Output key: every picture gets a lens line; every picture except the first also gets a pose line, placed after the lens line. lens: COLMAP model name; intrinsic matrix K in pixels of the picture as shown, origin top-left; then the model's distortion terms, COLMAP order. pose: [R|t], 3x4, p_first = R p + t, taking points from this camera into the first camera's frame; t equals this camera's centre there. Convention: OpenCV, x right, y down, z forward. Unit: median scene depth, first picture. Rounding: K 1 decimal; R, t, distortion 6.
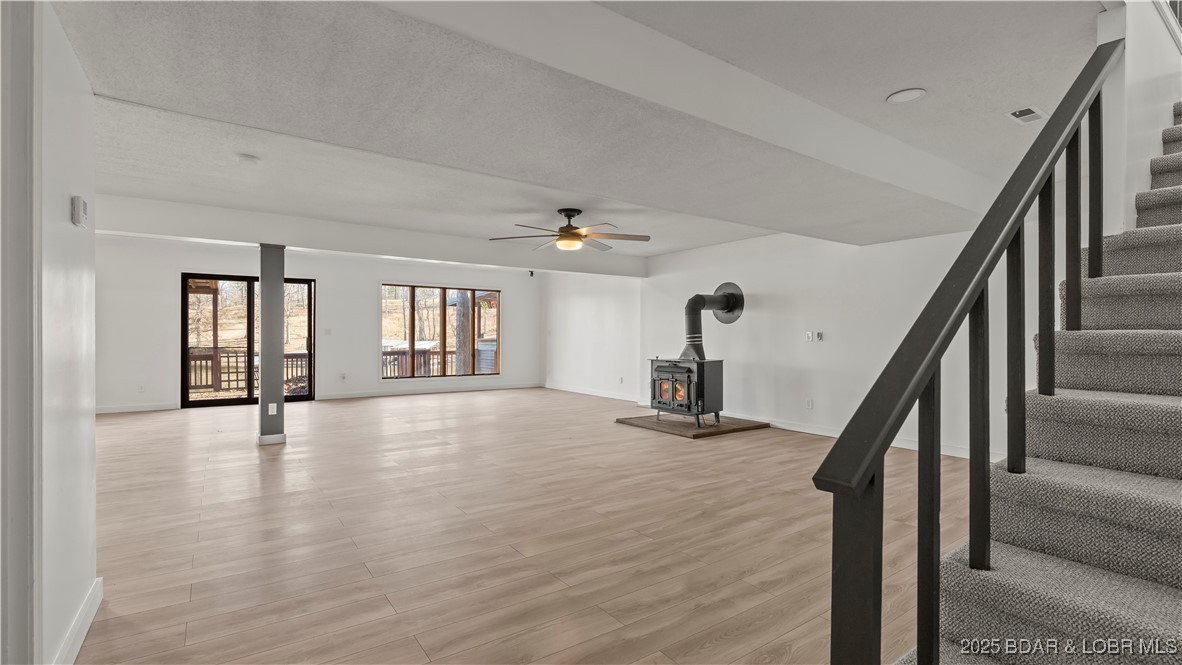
lens RADIAL K [[533.5, 0, 586.9], [0, 533.5, 328.2], [0, 0, 1]] dist [-0.006659, 0.000836]
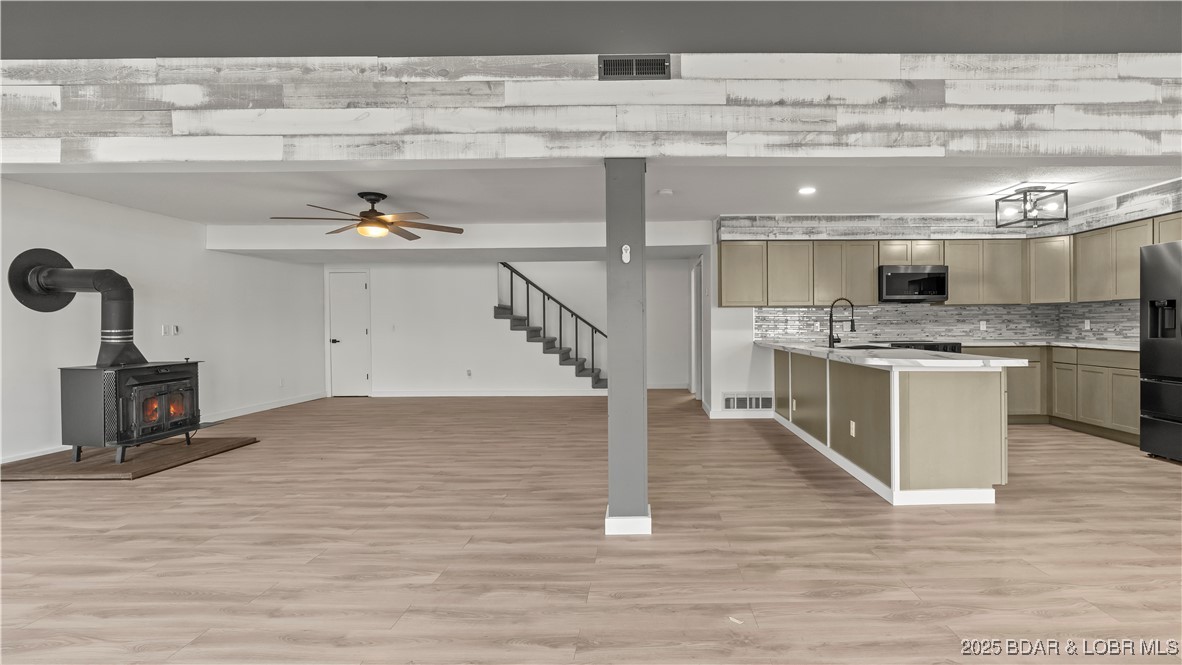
lens RADIAL K [[555.5, 0, 649.6], [0, 555.5, 329.3], [0, 0, 1]] dist [-0.011679, 0.004076]
pose [[-0.825080, -0.000433, 0.565016, -0.962039], [-0.004272, 0.999976, -0.005471, 0.016762], [-0.565000, -0.006928, -0.825062, 1.503575]]
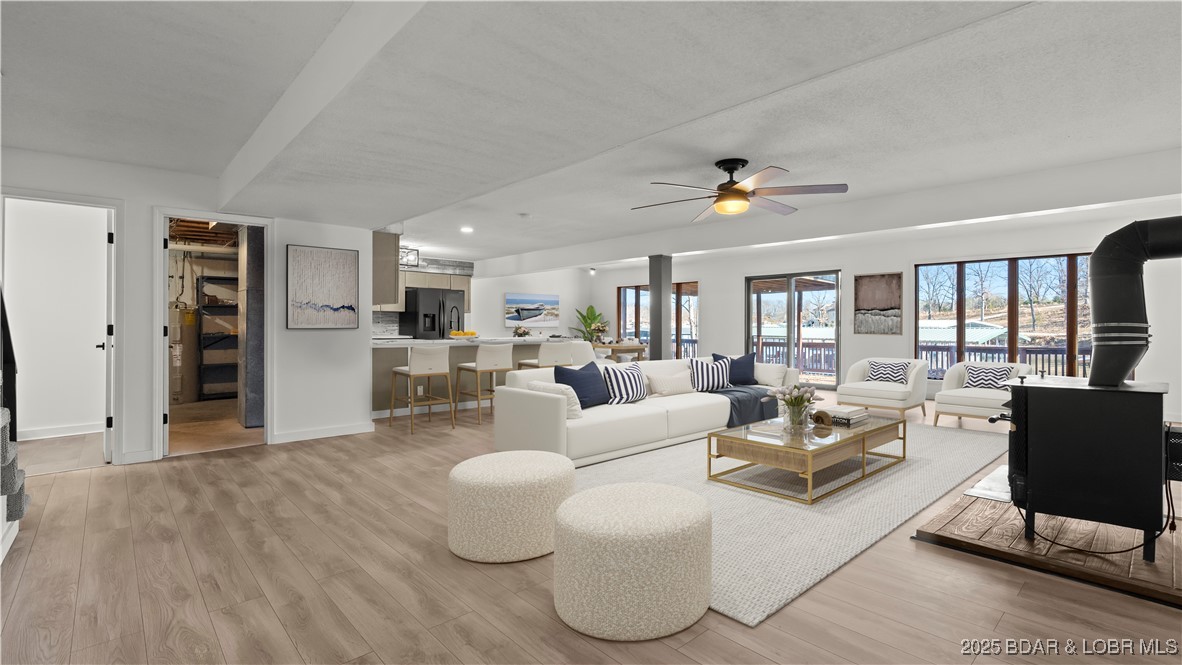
lens RADIAL K [[528.7, 0, 591.0], [0, 528.7, 332.5], [0, 0, 1]] dist [-0.006027, 0.000332]
pose [[0.128762, 0.012653, -0.991595, 0.684203], [0.013601, 0.999802, 0.014523, 0.008659], [0.991582, -0.015357, 0.128565, 0.693105]]
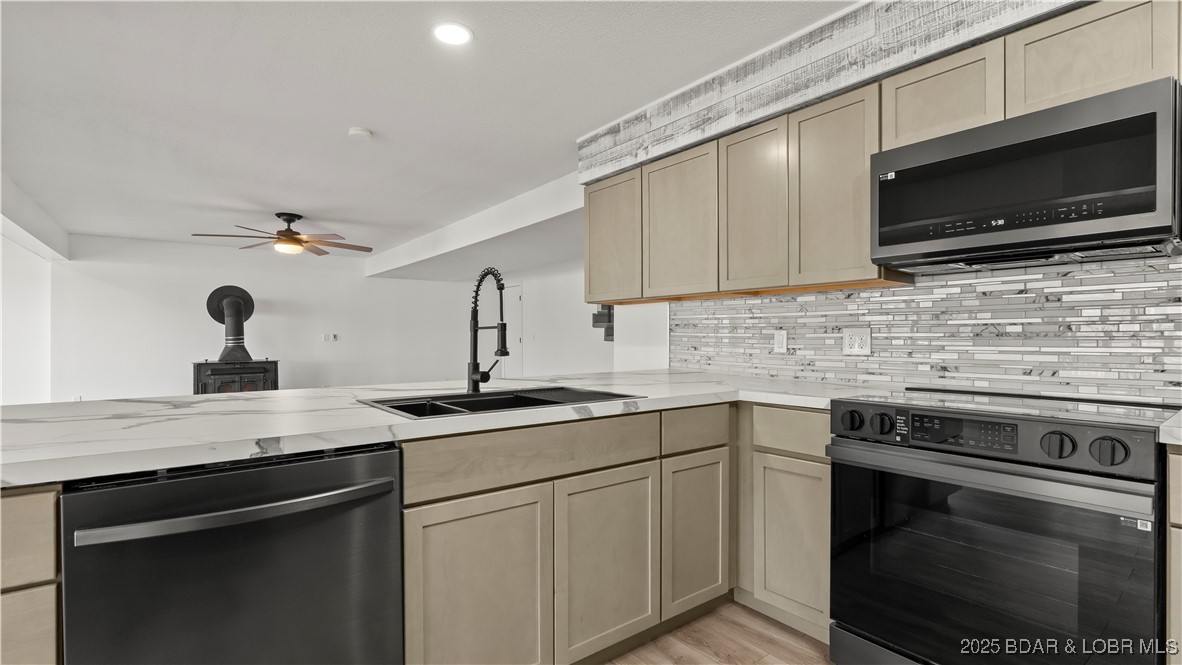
lens RADIAL K [[535.8, 0, 584.7], [0, 535.8, 340.5], [0, 0, 1]] dist [-0.008543, 0.001546]
pose [[-0.042698, -0.009718, 0.999041, -1.061133], [-0.016102, 0.999830, 0.009038, -0.000070], [-0.998958, -0.015701, -0.042847, 0.473256]]
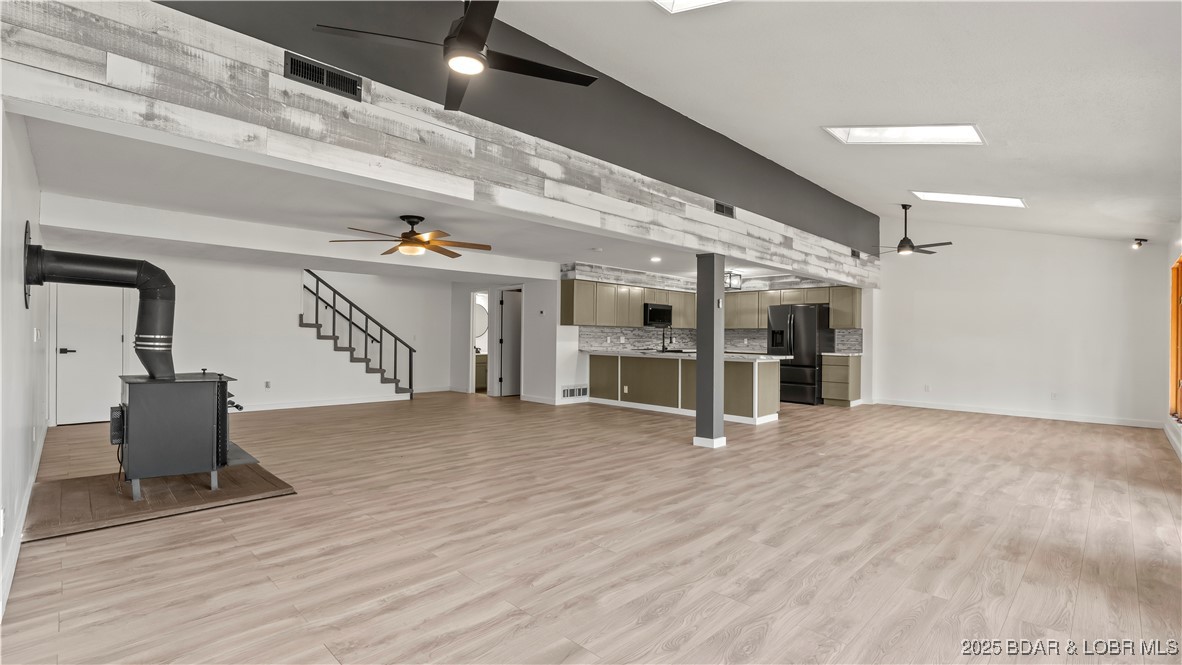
lens RADIAL K [[528.7, 0, 591.0], [0, 528.7, 332.5], [0, 0, 1]] dist [-0.006027, 0.000332]
pose [[-0.984630, -0.014719, -0.174030, -0.195462], [-0.010328, 0.999606, -0.026106, 0.025412], [0.174346, -0.023907, -0.984394, 2.036915]]
